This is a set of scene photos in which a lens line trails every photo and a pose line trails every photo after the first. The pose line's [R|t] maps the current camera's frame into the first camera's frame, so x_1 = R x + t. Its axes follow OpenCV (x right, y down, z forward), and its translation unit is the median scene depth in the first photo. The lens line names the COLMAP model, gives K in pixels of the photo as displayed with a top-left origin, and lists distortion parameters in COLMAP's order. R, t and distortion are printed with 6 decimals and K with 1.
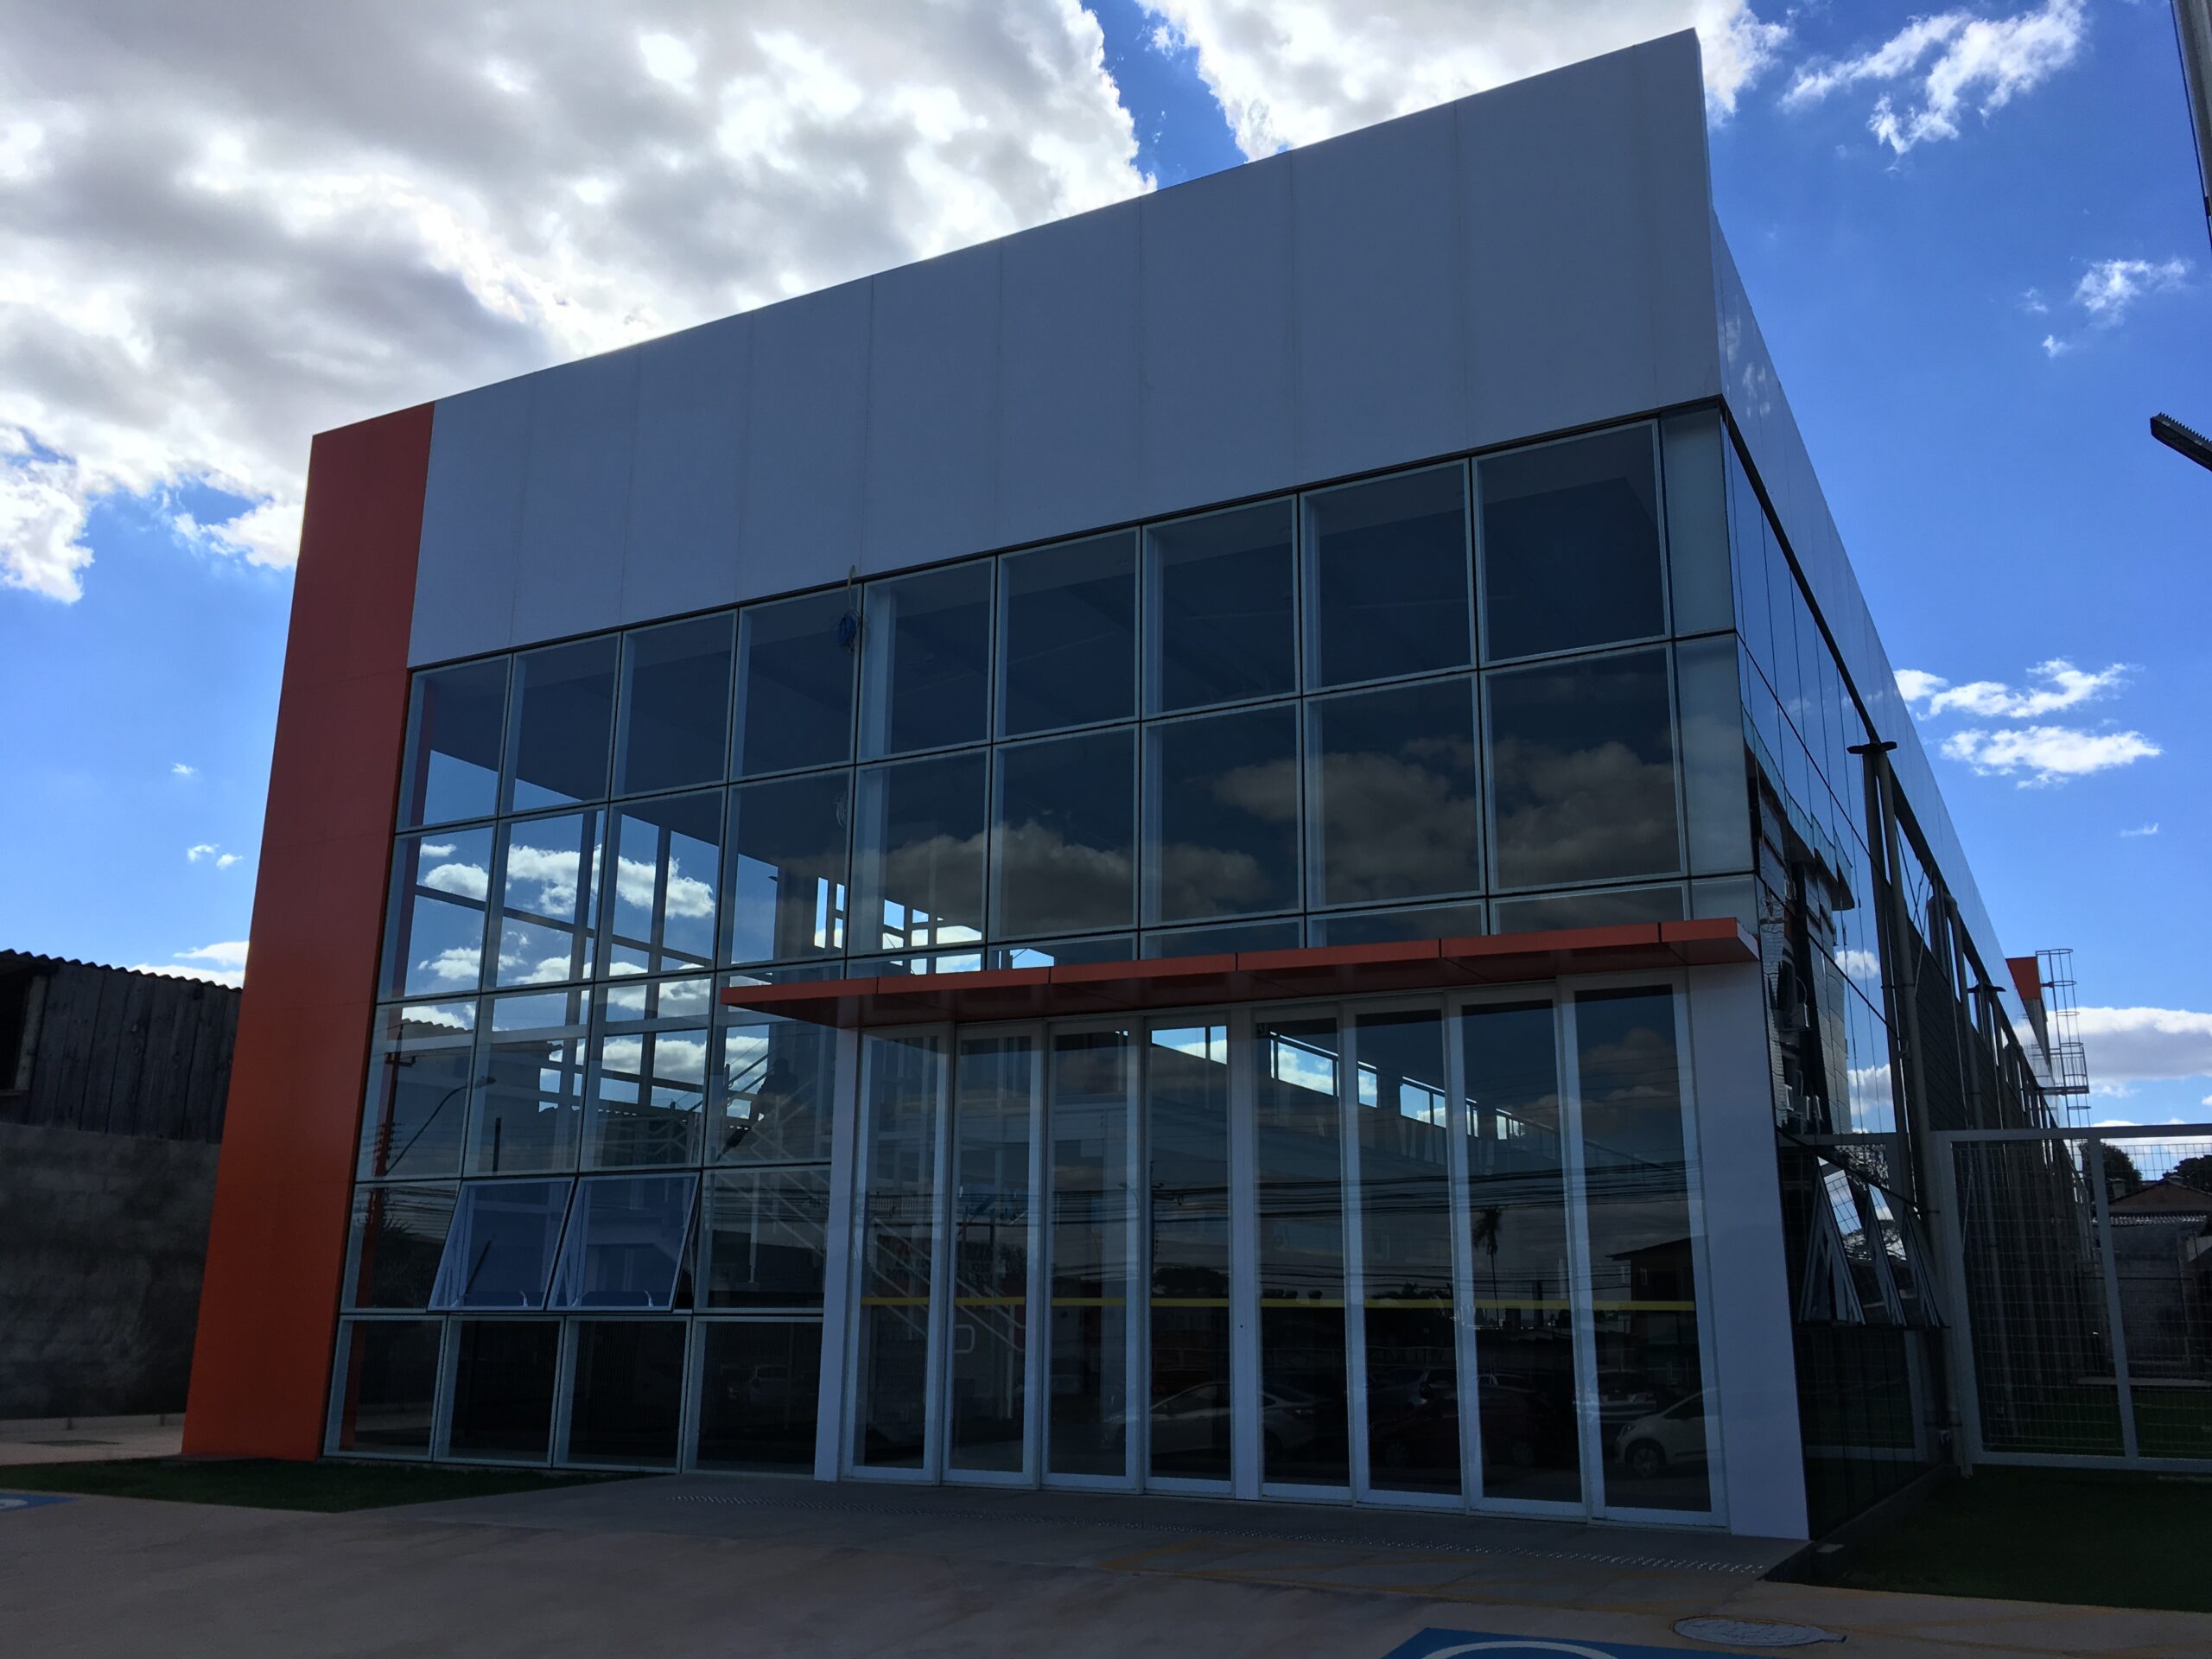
lens RADIAL K [[1875.0, 0, 1106.0], [0, 1875.0, 829.5], [0, 0, 1]] dist [0.050483, -0.062390]
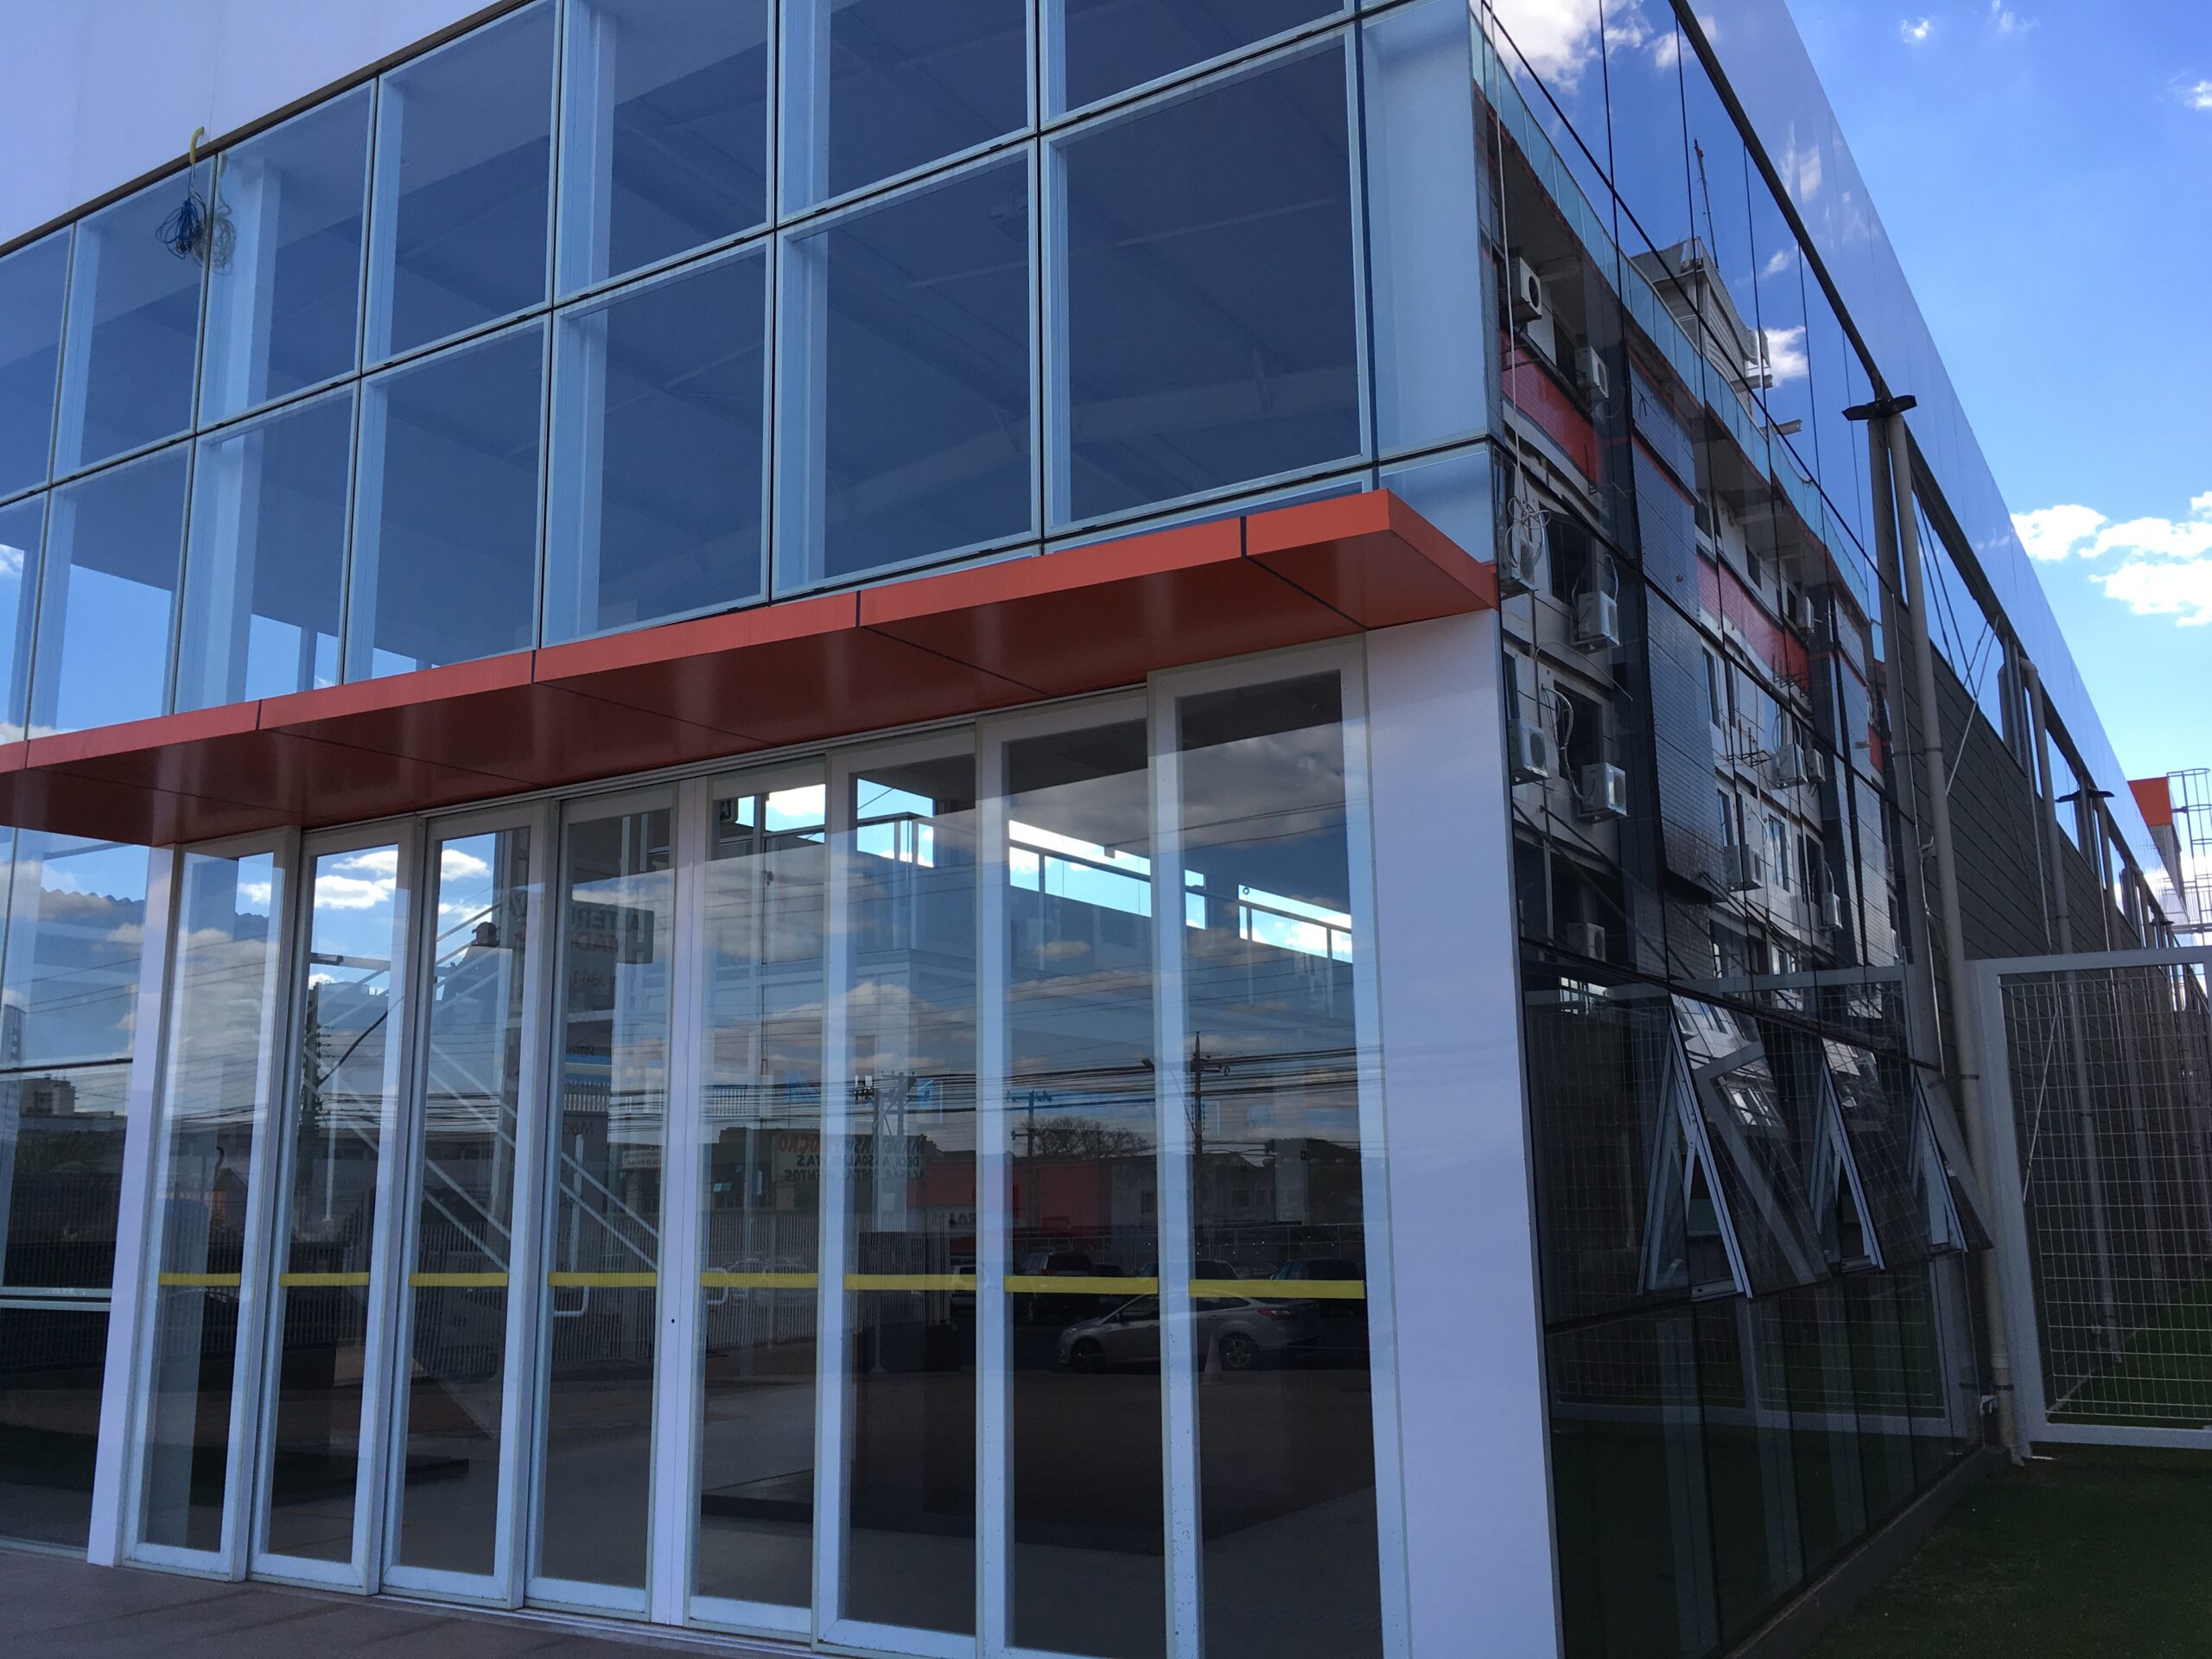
lens RADIAL K [[1875.0, 0, 1106.0], [0, 1875.0, 829.5], [0, 0, 1]] dist [0.050483, -0.062390]
pose [[0.997527, -0.037041, -0.059726, 0.175142], [0.040647, 0.997351, 0.060327, 0.061088], [0.057333, -0.062605, 0.996390, 0.317324]]
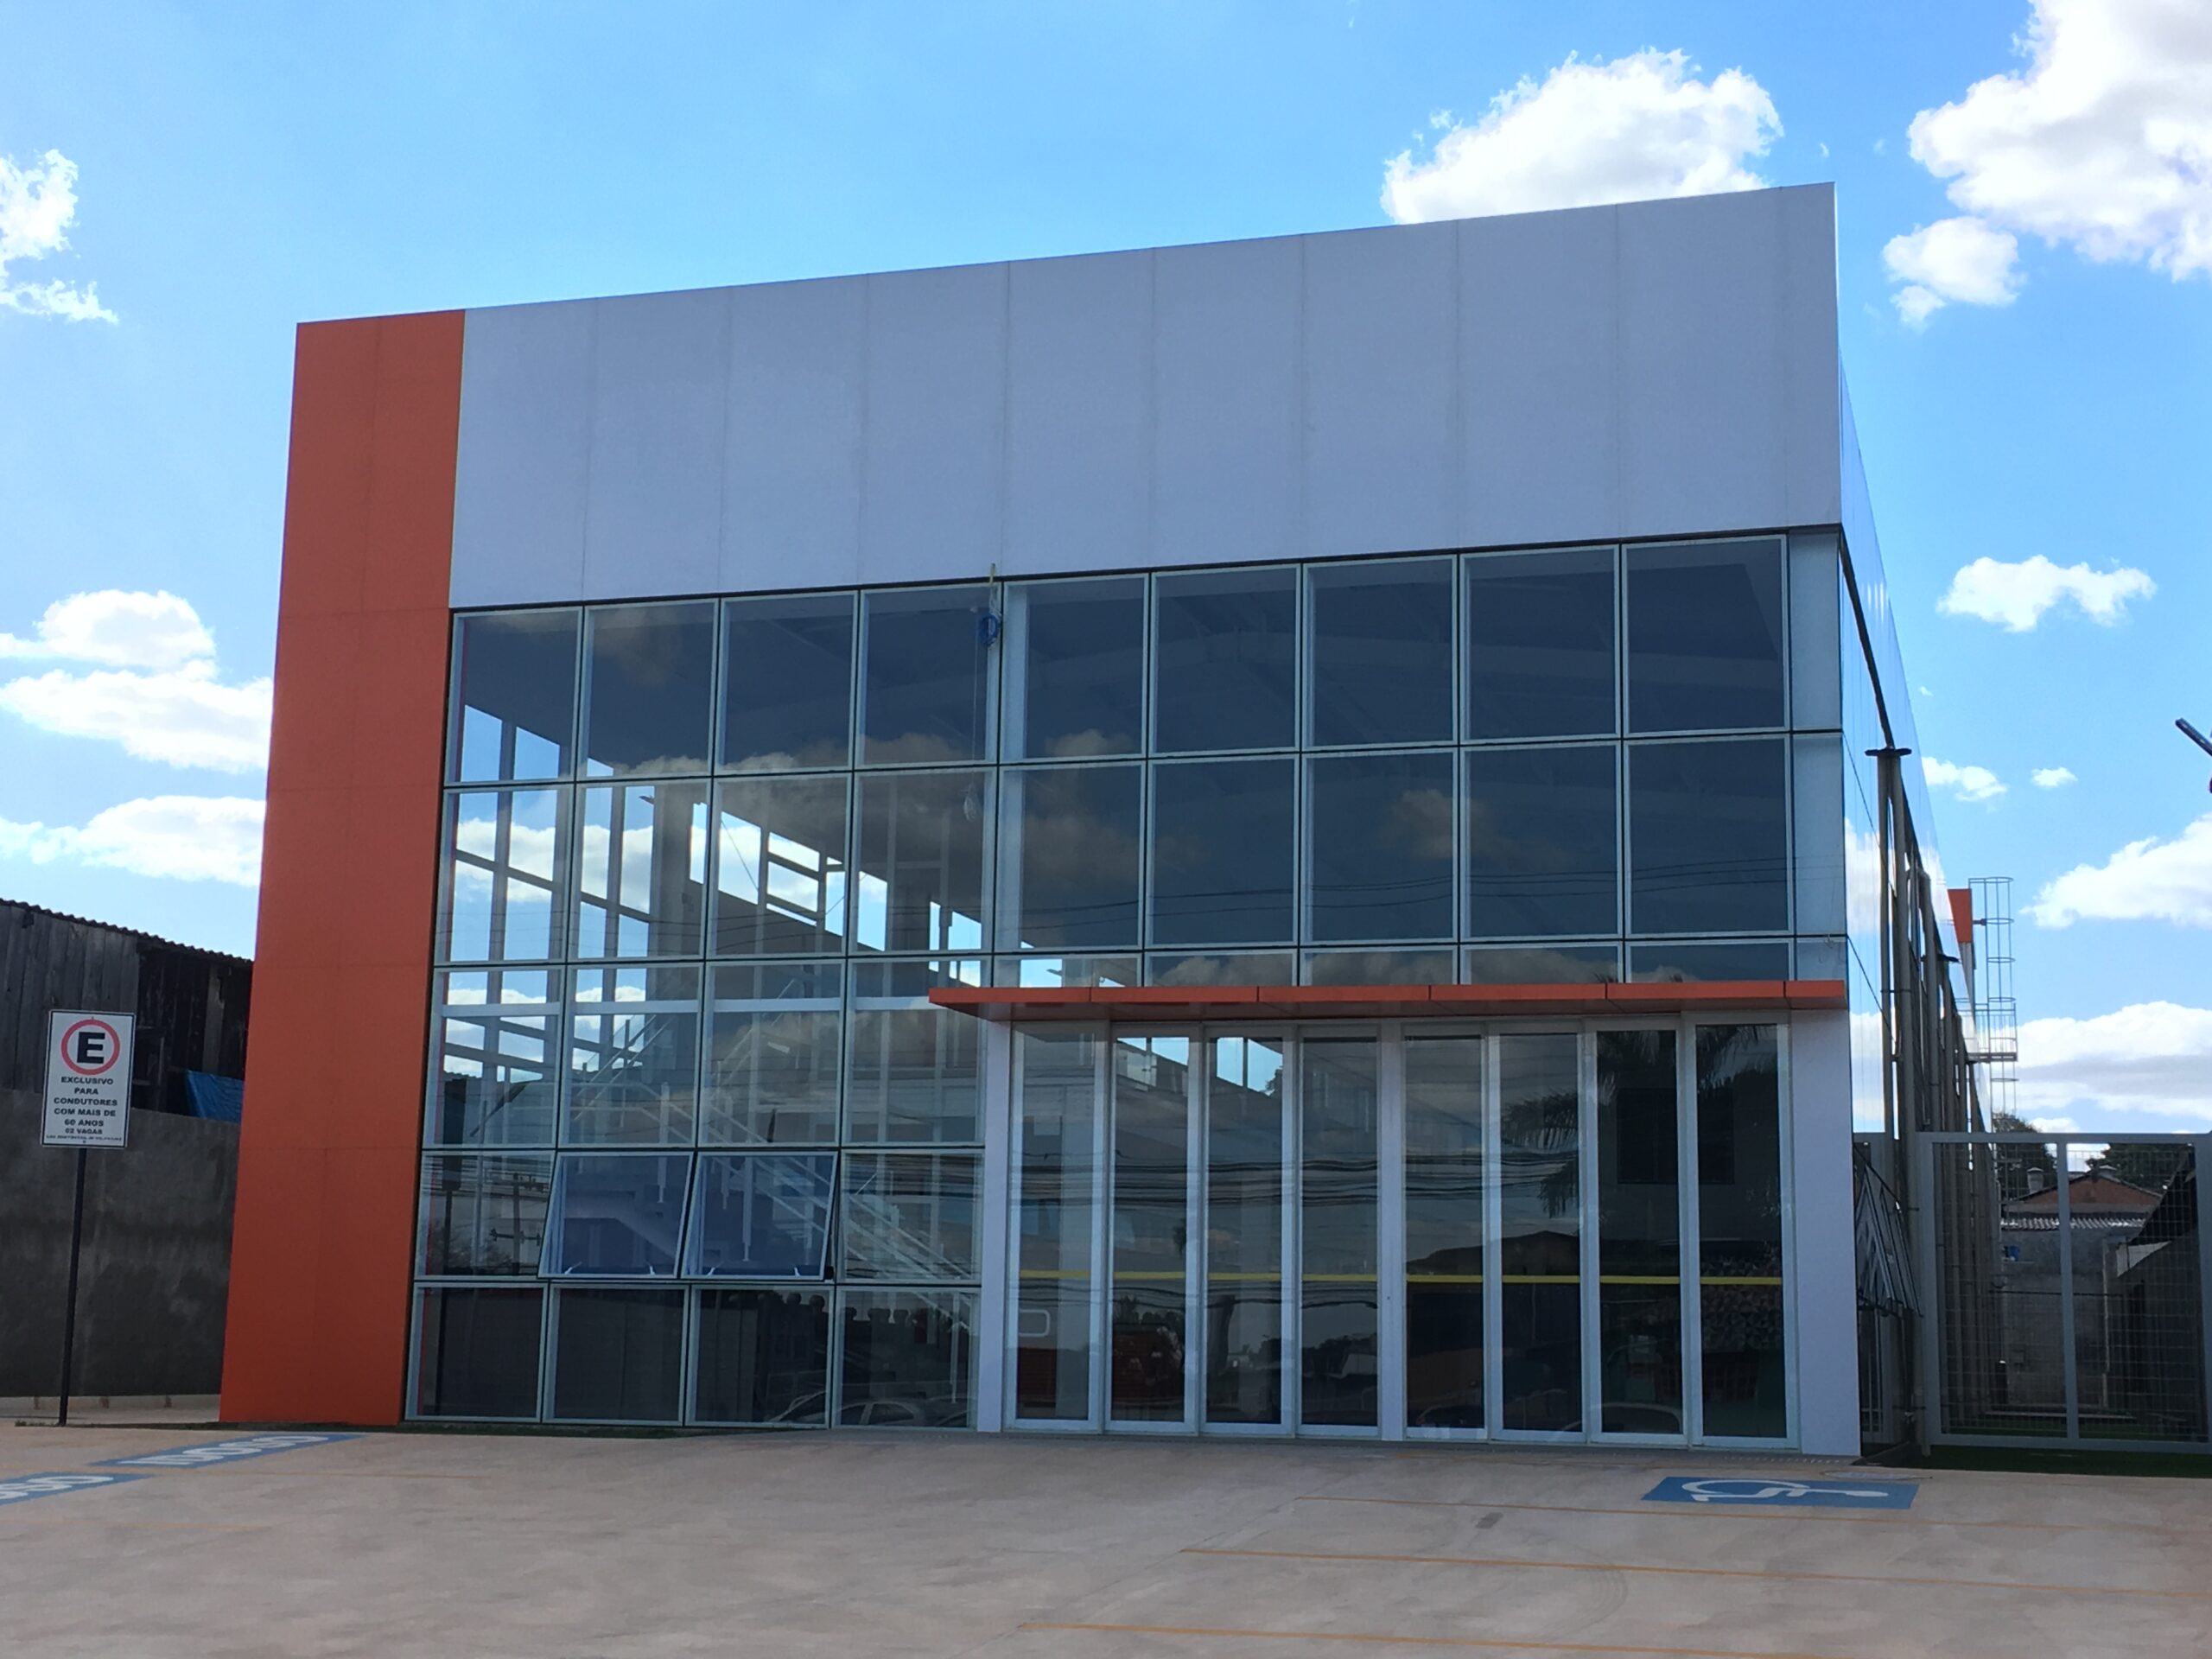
lens RADIAL K [[3067.7, 0, 1106.0], [0, 3067.7, 829.5], [0, 0, 1]] dist [0.005975, 0.090473]
pose [[0.980472, 0.042483, 0.192013, -0.337871], [-0.058312, 0.995281, 0.077554, -0.113162], [-0.187813, -0.087236, 0.978323, -0.562294]]
